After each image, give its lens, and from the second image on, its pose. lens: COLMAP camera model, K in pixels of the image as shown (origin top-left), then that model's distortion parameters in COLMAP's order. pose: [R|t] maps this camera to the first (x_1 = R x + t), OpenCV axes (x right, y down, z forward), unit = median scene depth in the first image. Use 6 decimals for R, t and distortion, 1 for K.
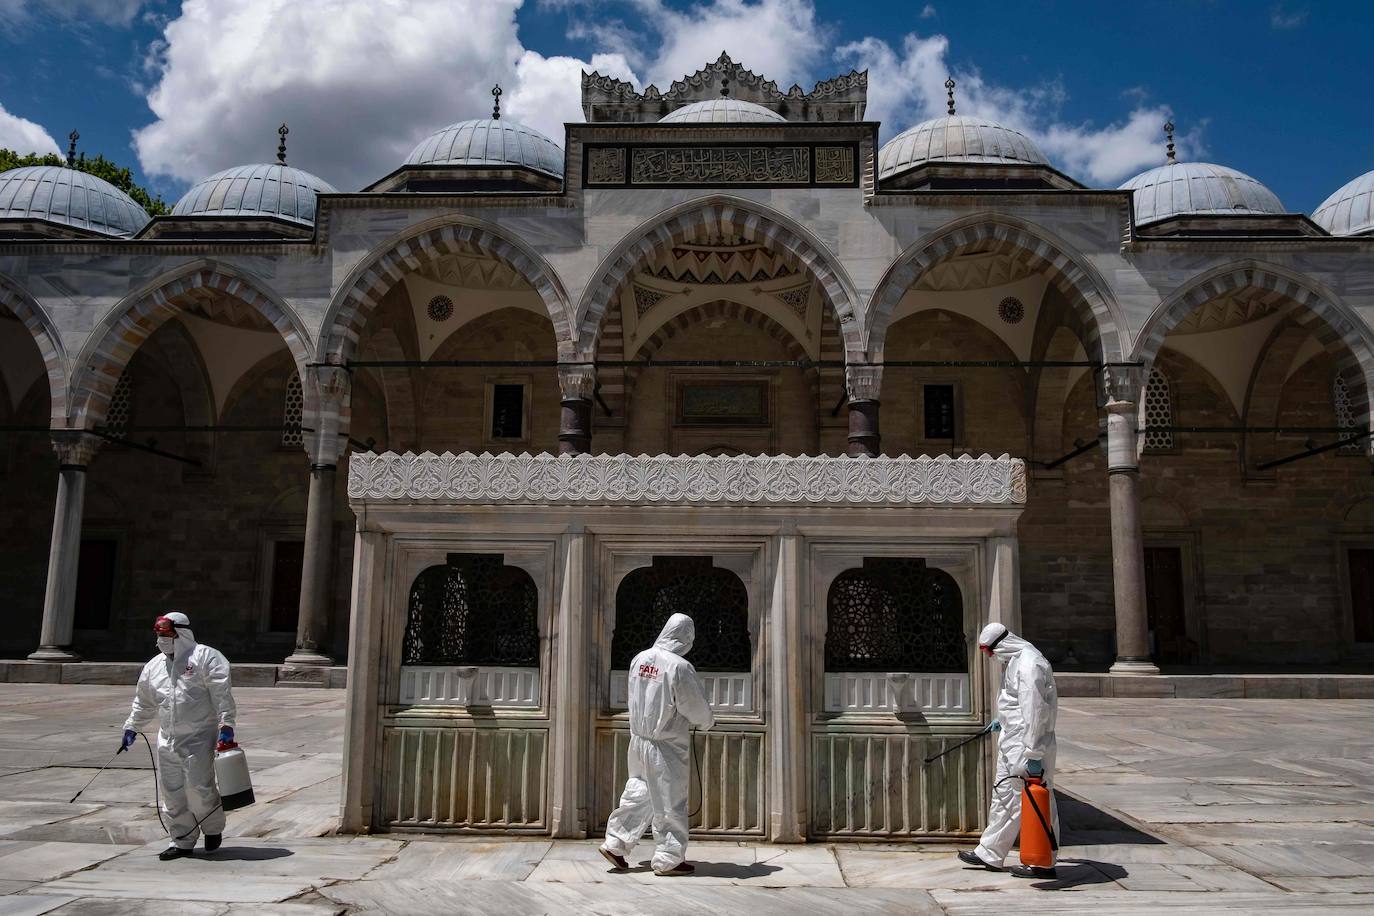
lens RADIAL K [[1080.4, 0, 698.3], [0, 1080.4, 453.1], [0, 0, 1]] dist [-0.024493, 0.007507]
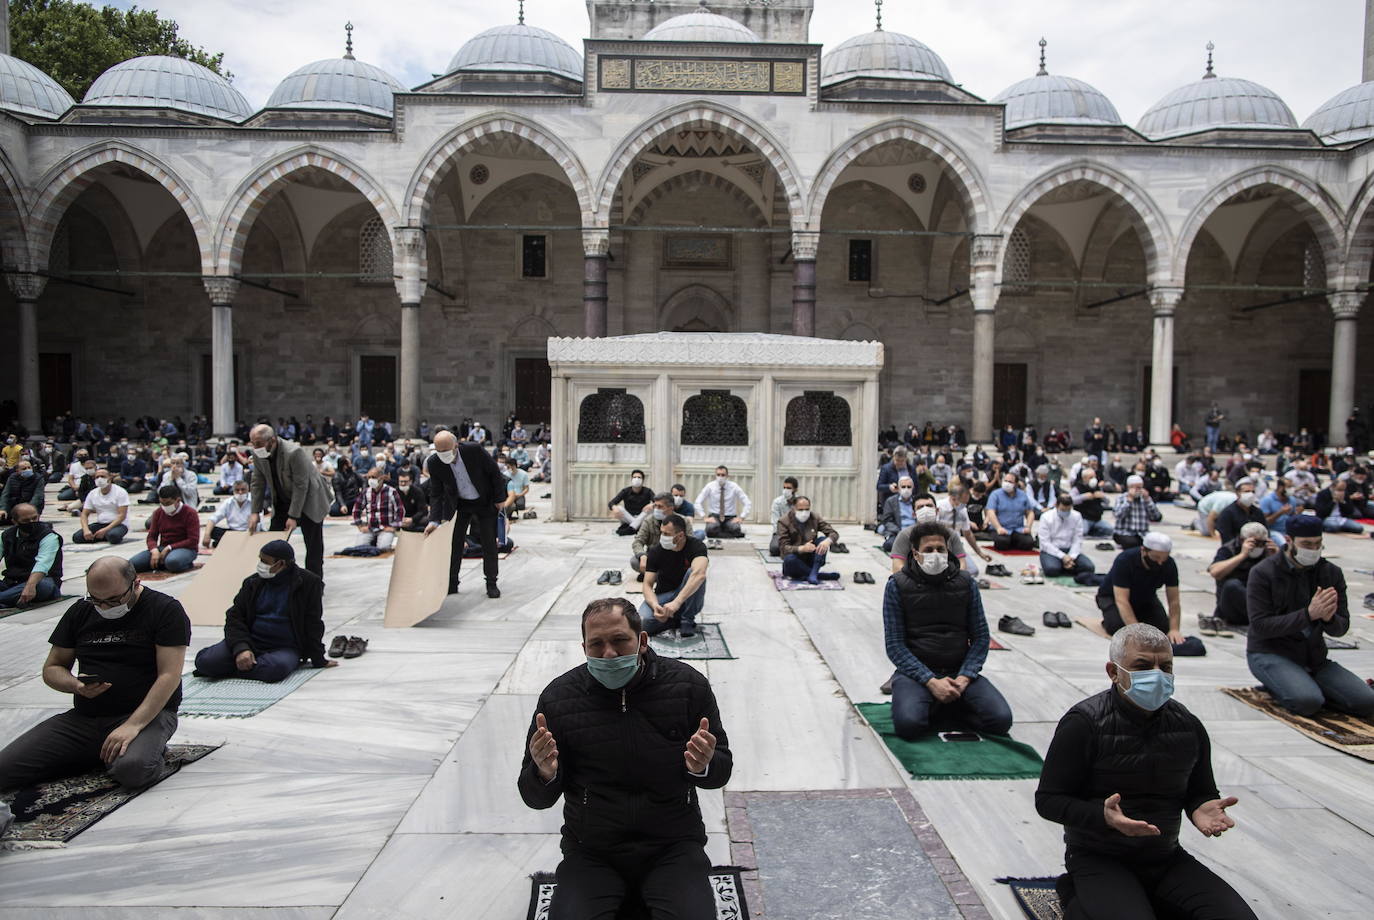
lens RADIAL K [[935.6, 0, 702.1], [0, 935.6, 467.2], [0, 0, 1]] dist [-0.049827, 0.034180]
pose [[0.998842, -0.002234, 0.048053, -0.034880], [-0.008009, 0.977256, 0.211910, -0.037731], [-0.047433, -0.212050, 0.976107, -0.209723]]
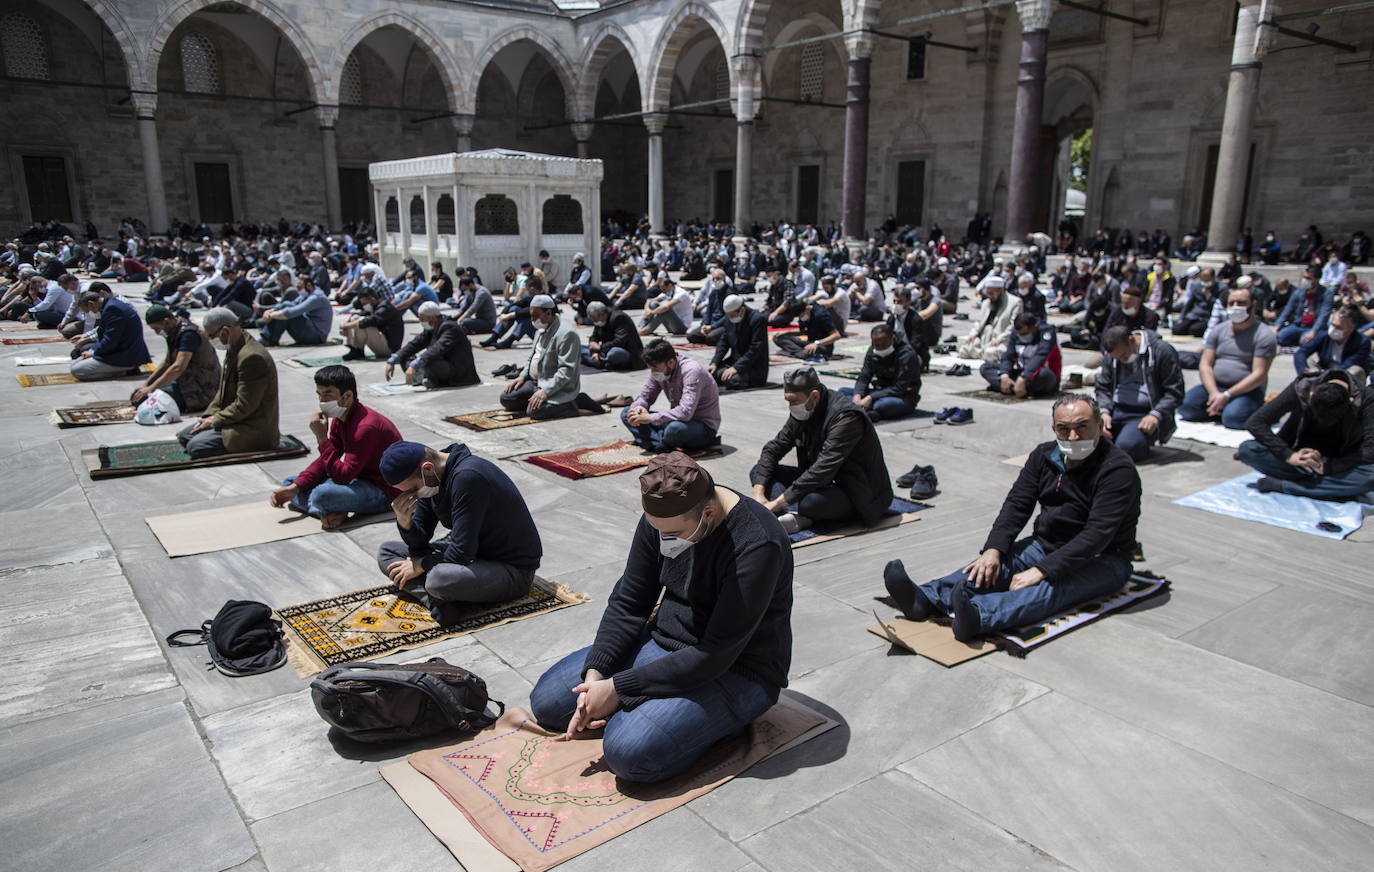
lens RADIAL K [[932.6, 0, 685.3], [0, 932.6, 442.1], [0, 0, 1]] dist [-0.026279, 0.011665]
pose [[0.630777, 0.174845, -0.756009, 0.731837], [0.125729, 0.938380, 0.321925, 0.002251], [0.765710, -0.298115, 0.569926, -0.017608]]
